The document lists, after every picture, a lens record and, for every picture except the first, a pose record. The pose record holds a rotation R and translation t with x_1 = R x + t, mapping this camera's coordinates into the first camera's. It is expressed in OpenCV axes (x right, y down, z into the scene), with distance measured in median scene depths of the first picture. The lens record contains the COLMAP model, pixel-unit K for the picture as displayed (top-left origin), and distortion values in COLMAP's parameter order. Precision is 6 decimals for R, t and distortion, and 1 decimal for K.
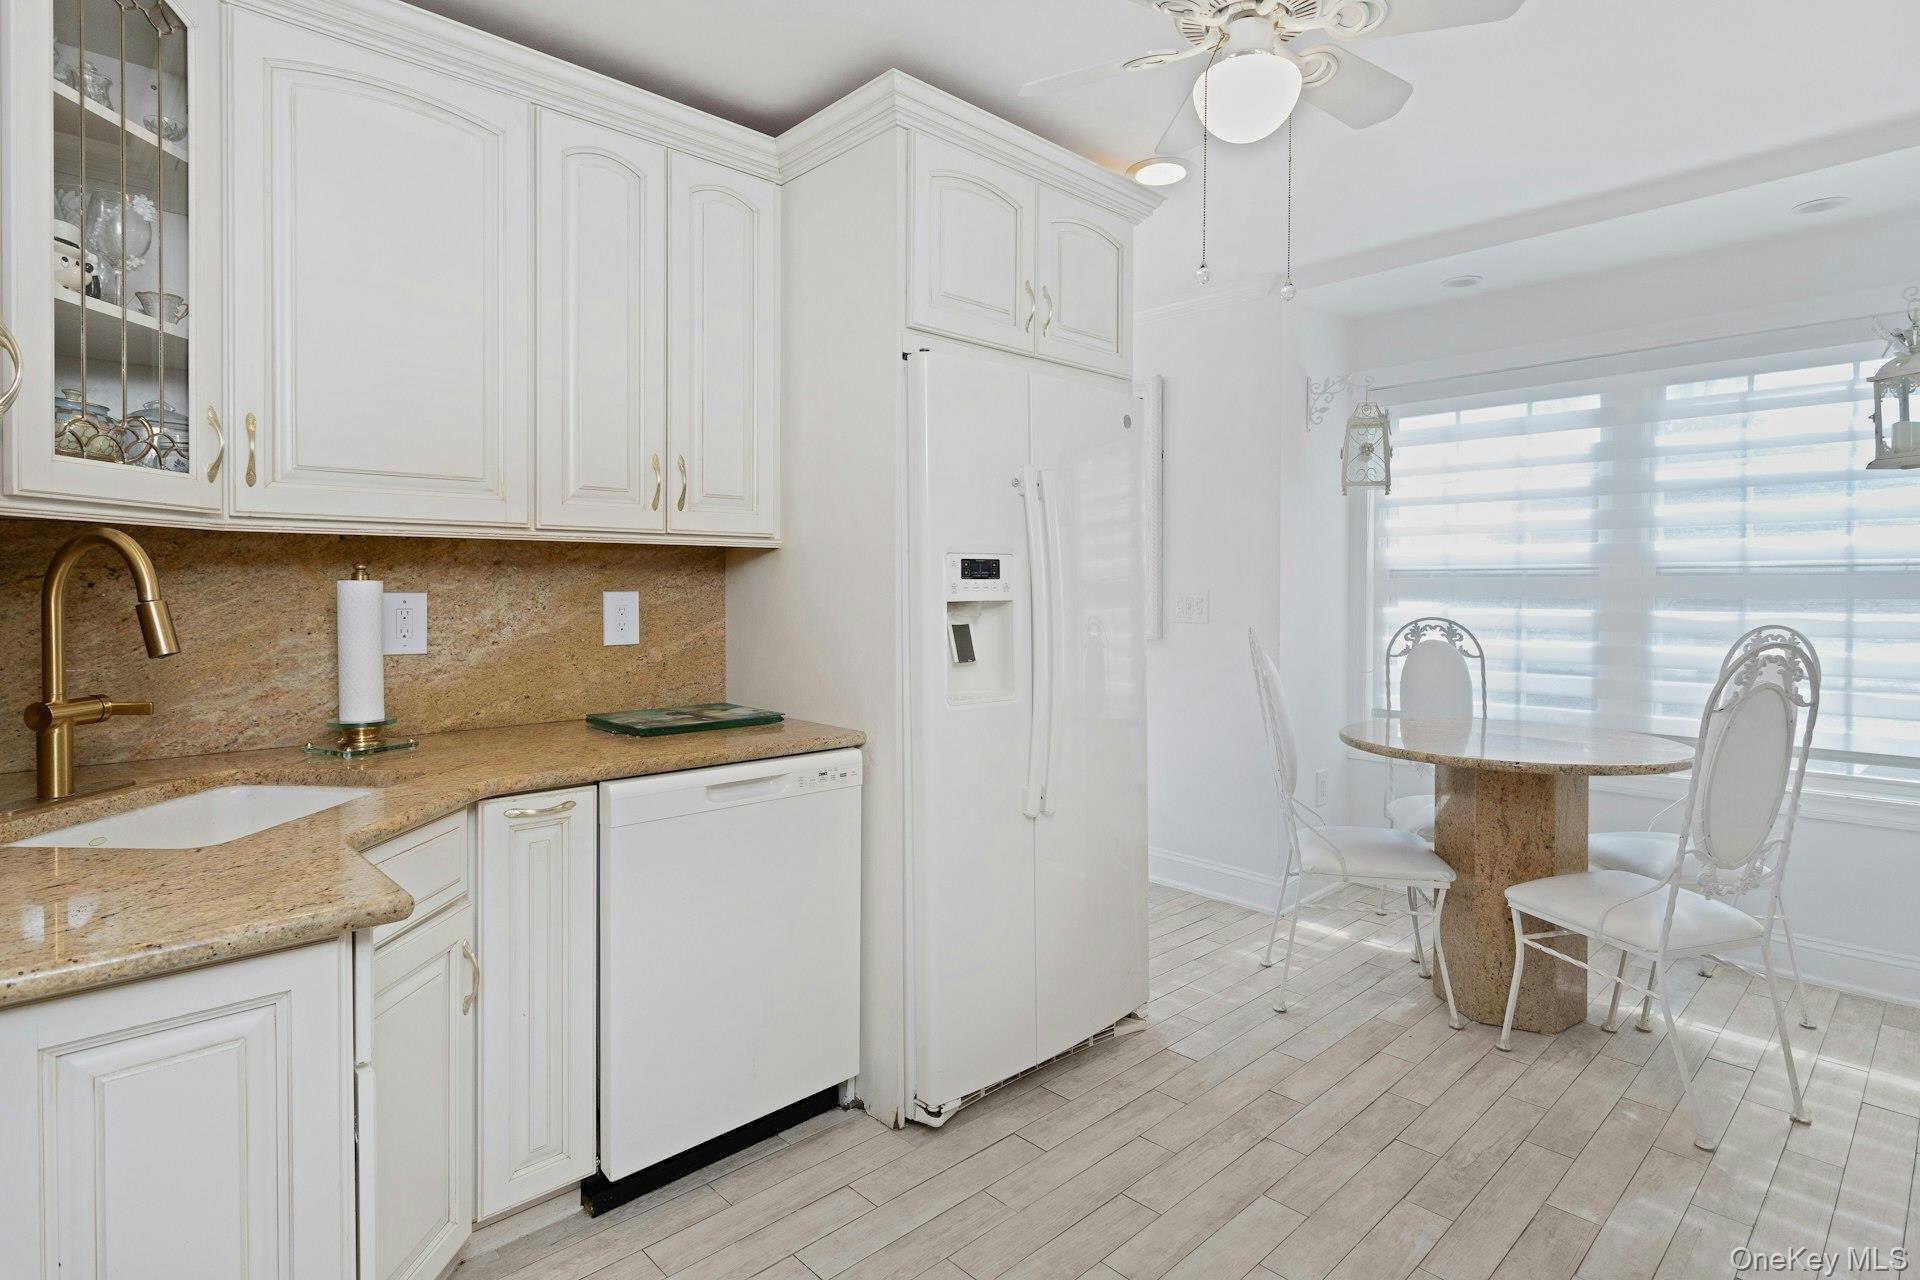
lens RADIAL K [[975.3, 0, 958.7], [0, 975.3, 602.8], [0, 0, 1]] dist [-0.060106, 0.000777]
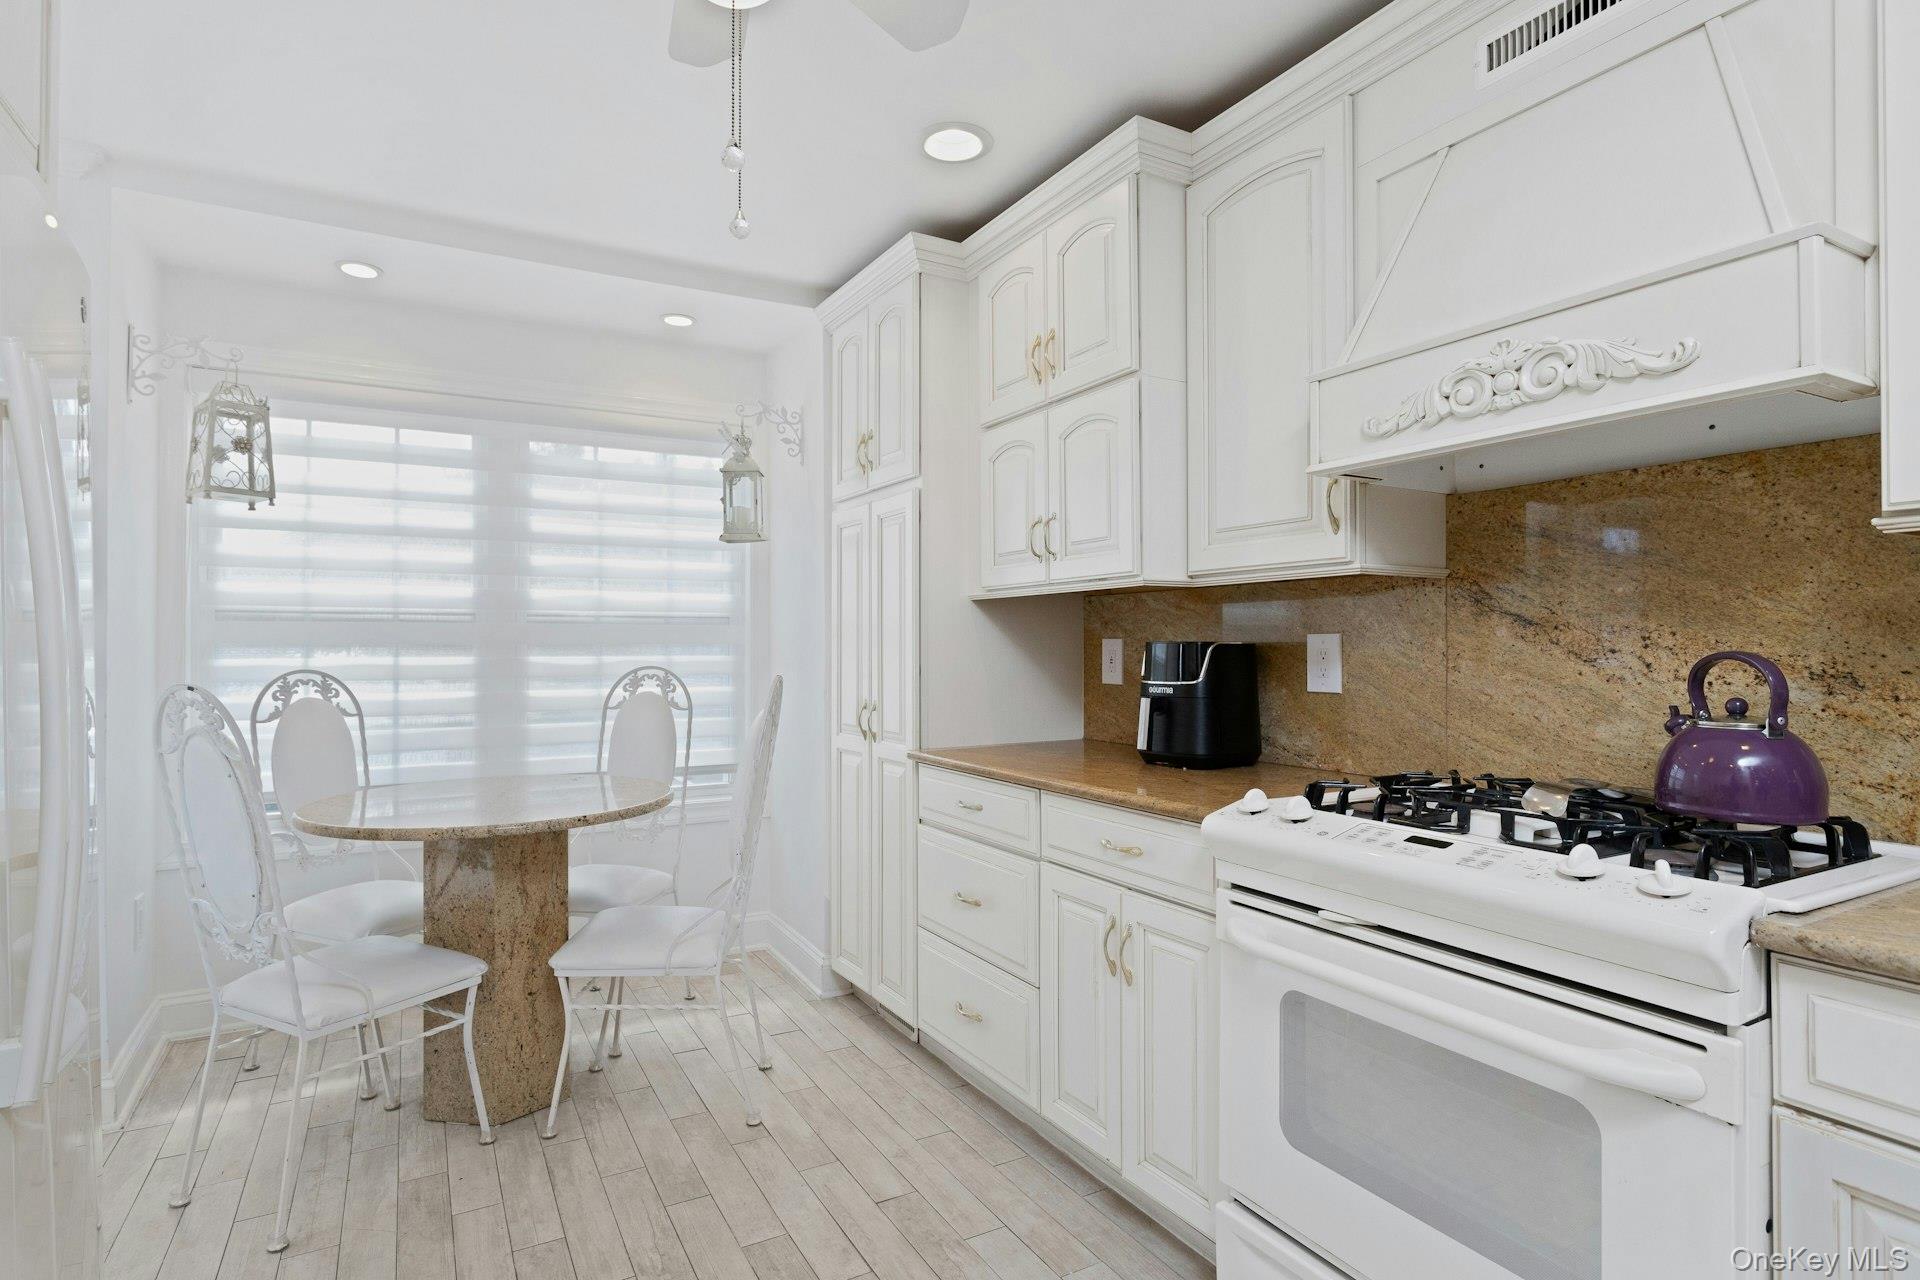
lens RADIAL K [[958.7, 0, 960.0], [0, 958.7, 640.0], [0, 0, 1]] dist [0.004830, -0.000300]
pose [[0.225111, -0.003074, 0.974328, -0.184609], [0.012398, 0.999923, 0.000290, -0.003605], [-0.974254, 0.012015, 0.225131, 0.302000]]
